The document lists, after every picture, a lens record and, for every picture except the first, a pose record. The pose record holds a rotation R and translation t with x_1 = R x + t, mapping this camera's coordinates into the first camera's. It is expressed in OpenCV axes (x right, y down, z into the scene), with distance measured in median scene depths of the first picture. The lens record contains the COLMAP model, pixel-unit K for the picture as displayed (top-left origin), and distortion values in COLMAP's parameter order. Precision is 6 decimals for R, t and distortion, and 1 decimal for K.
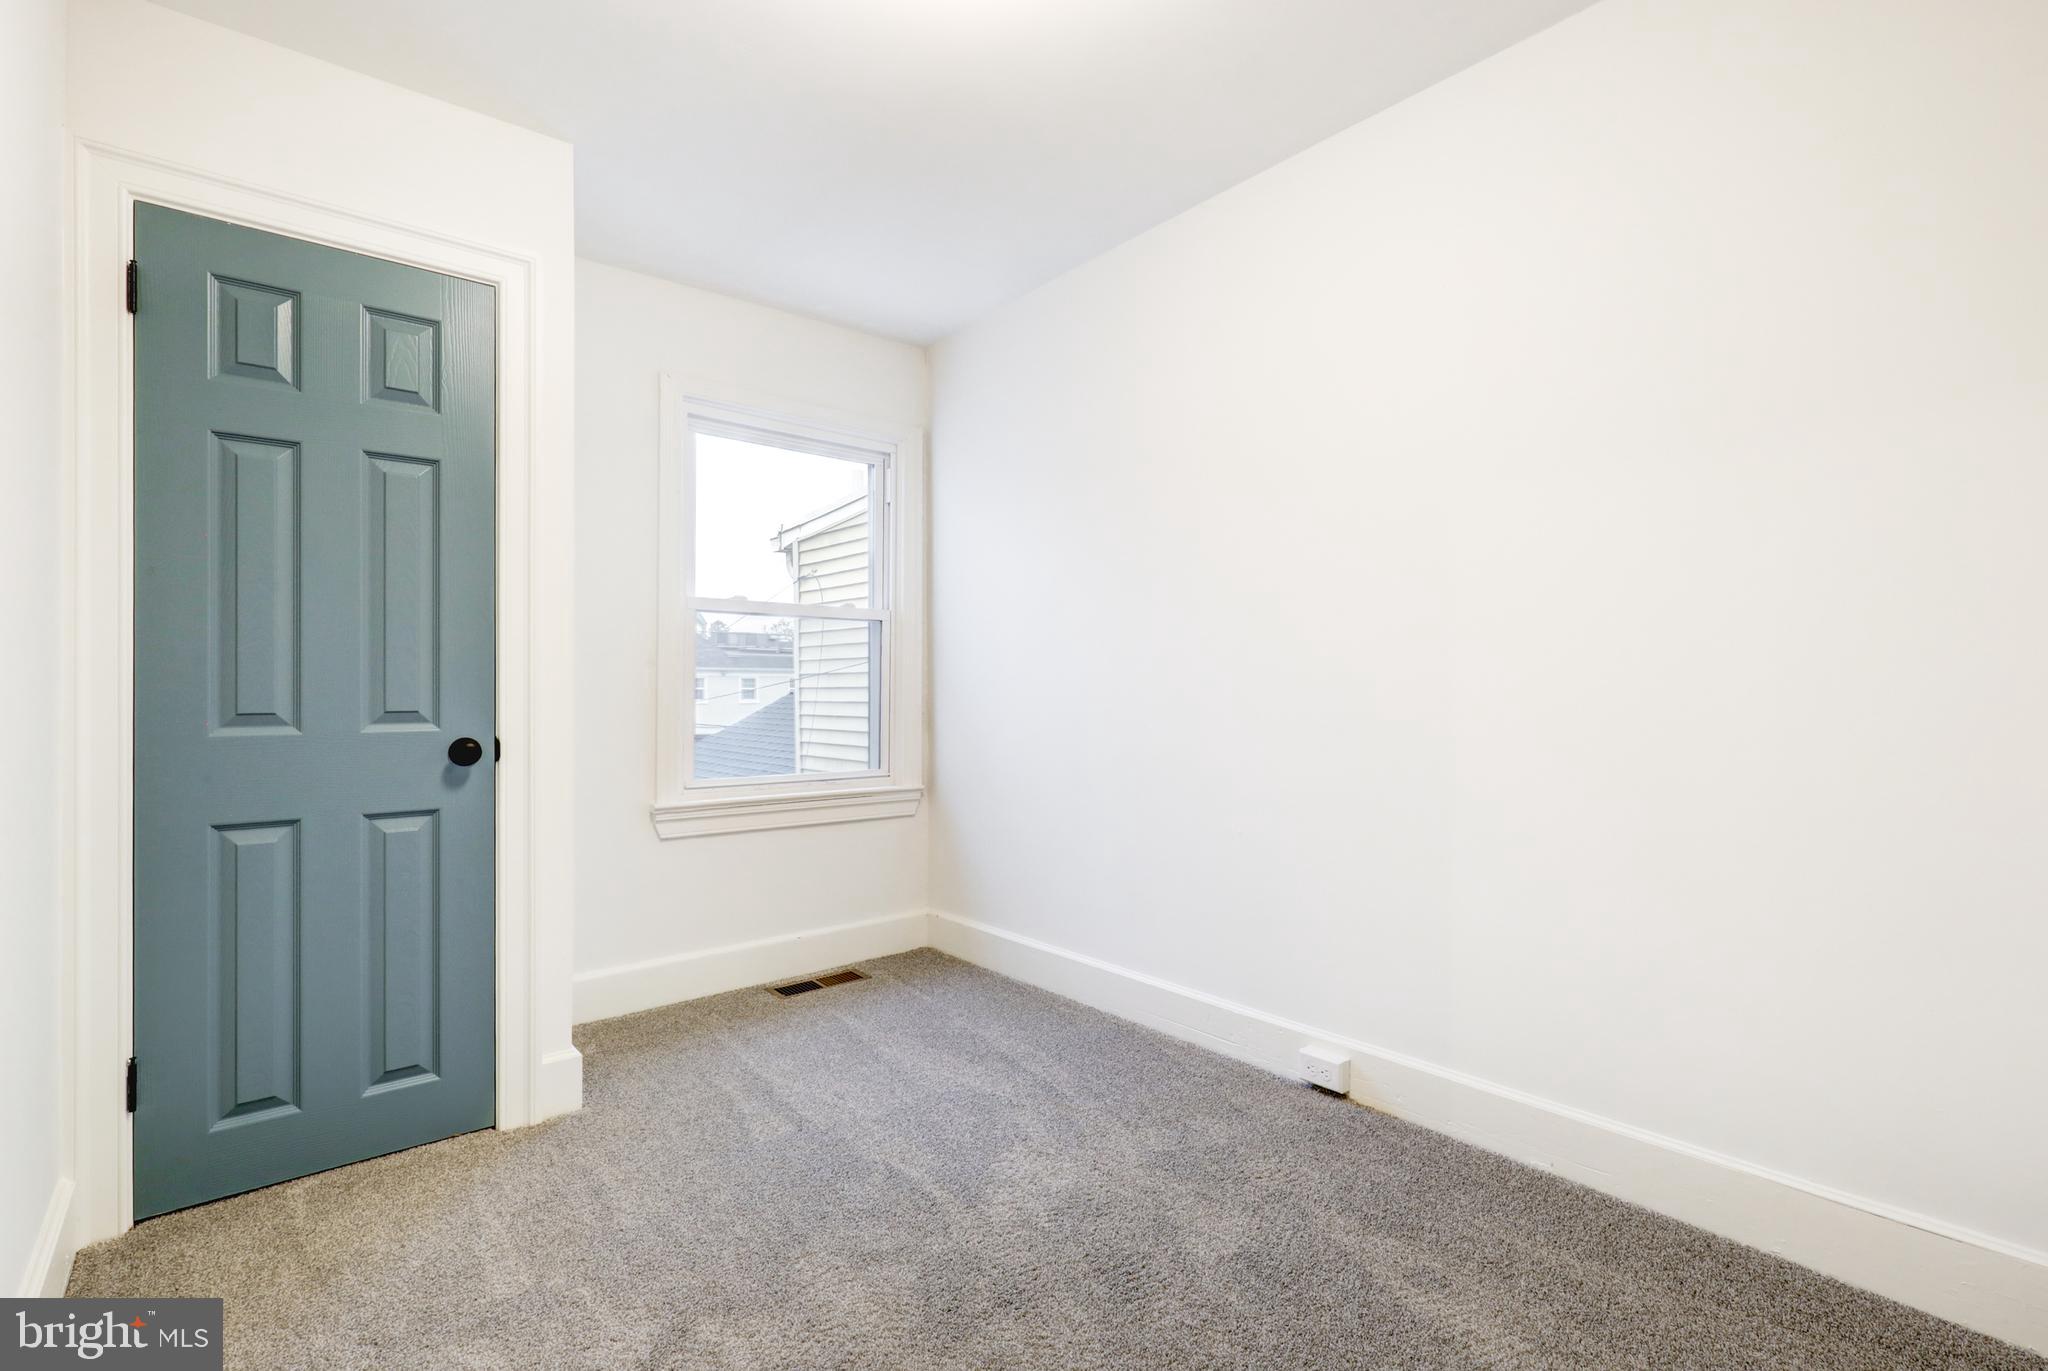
lens RADIAL K [[940.3, 0, 1033.2], [0, 940.3, 707.8], [0, 0, 1]] dist [-0.002634, 0.009378]
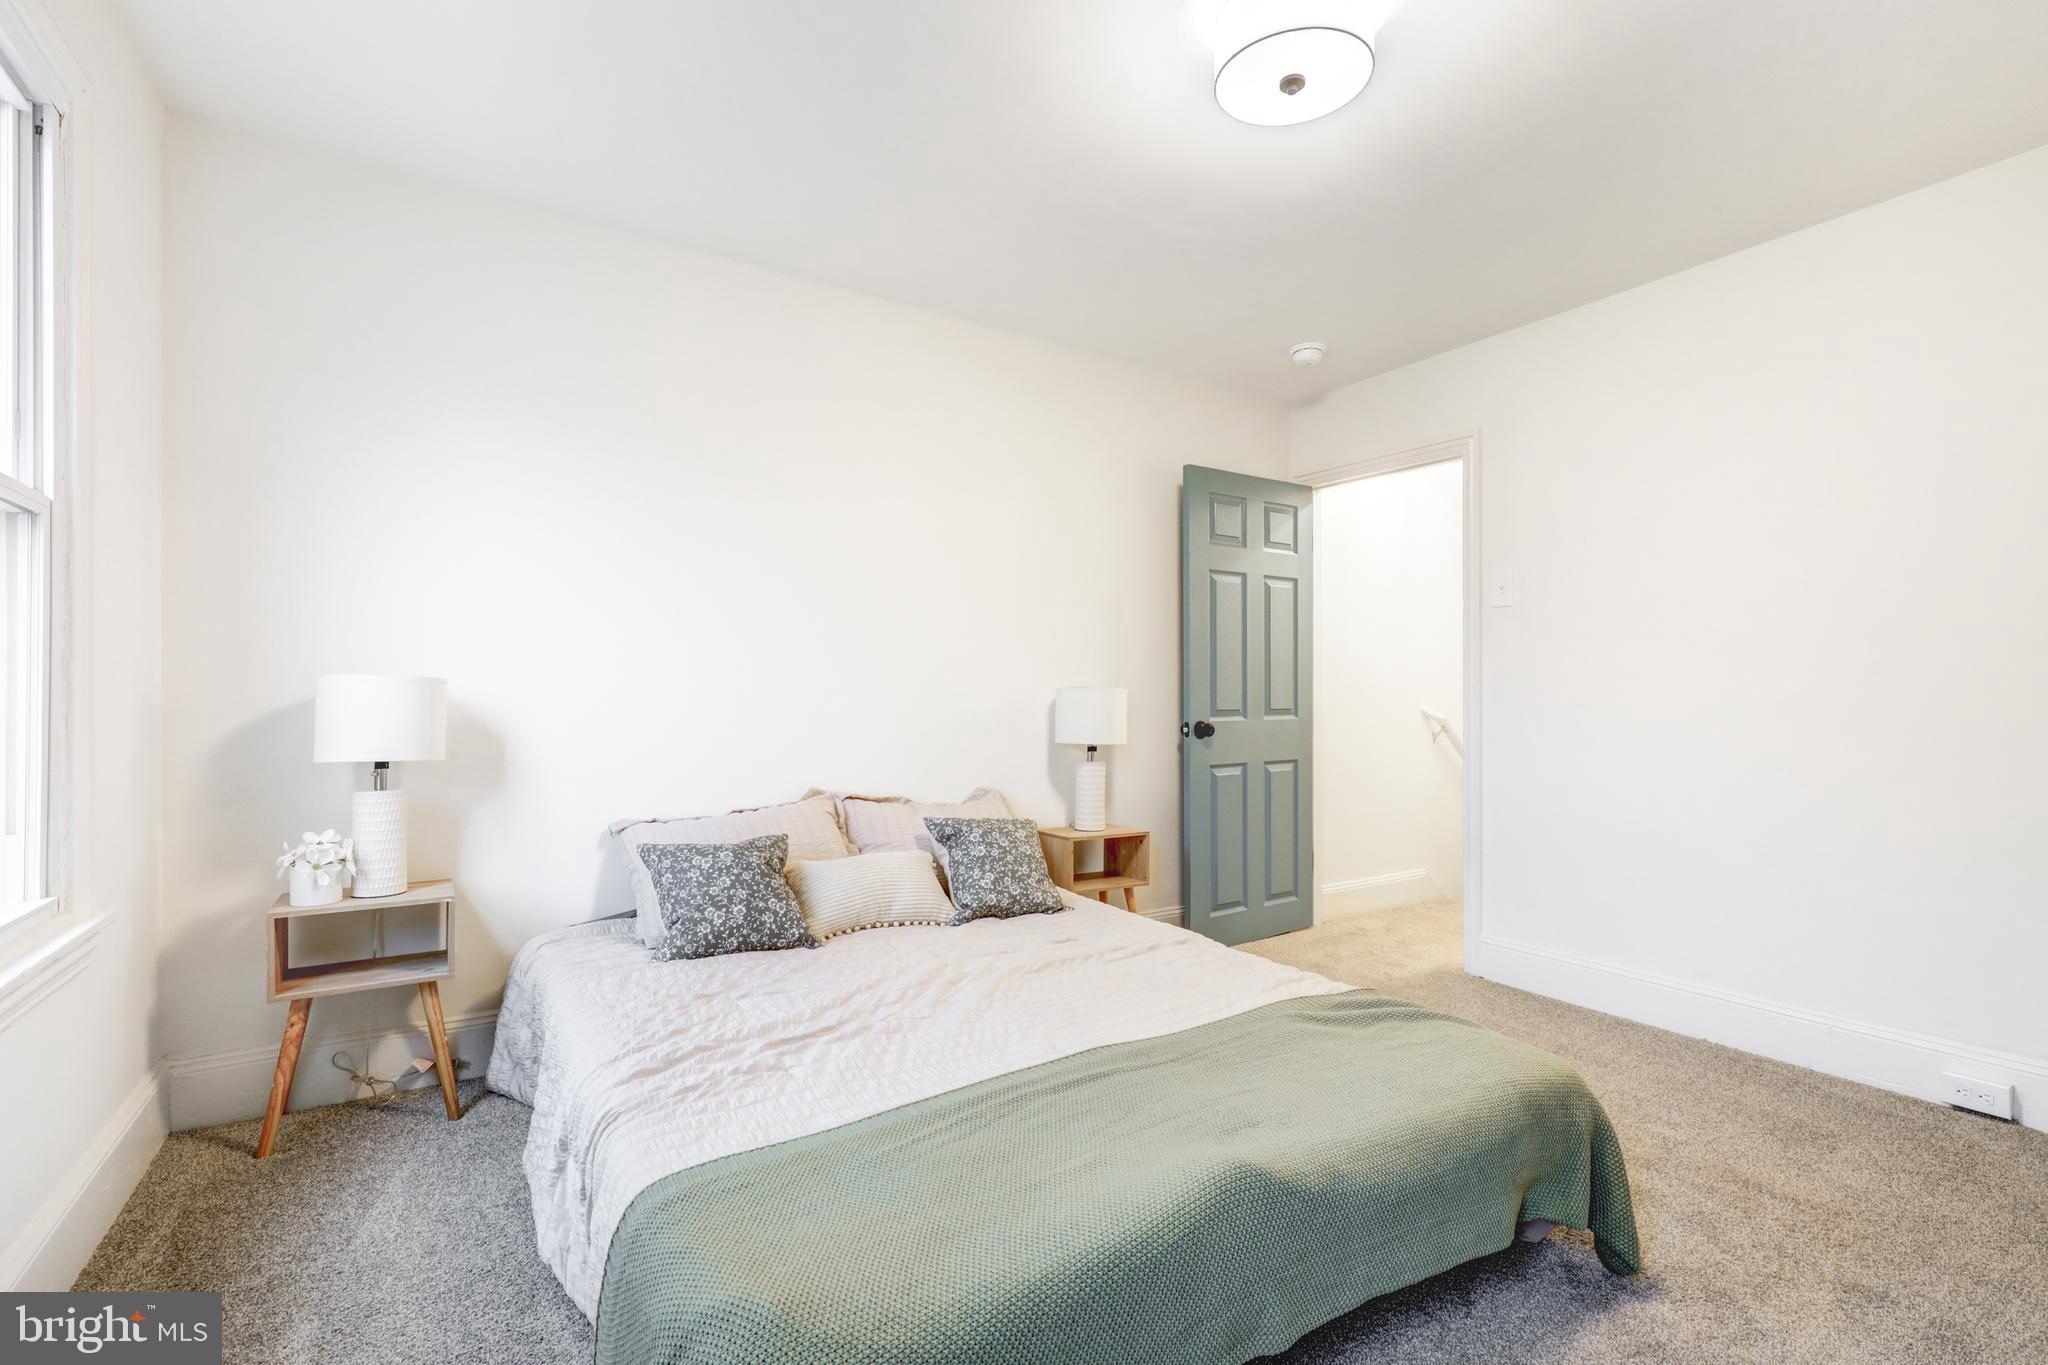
lens RADIAL K [[940.3, 0, 1033.2], [0, 940.3, 704.8], [0, 0, 1]] dist [-0.002634, 0.009378]
pose [[0.993756, -0.002003, -0.111553, -0.988730], [0.000863, 0.999947, -0.010268, 0.014948], [0.111568, 0.010107, 0.993705, -1.018452]]
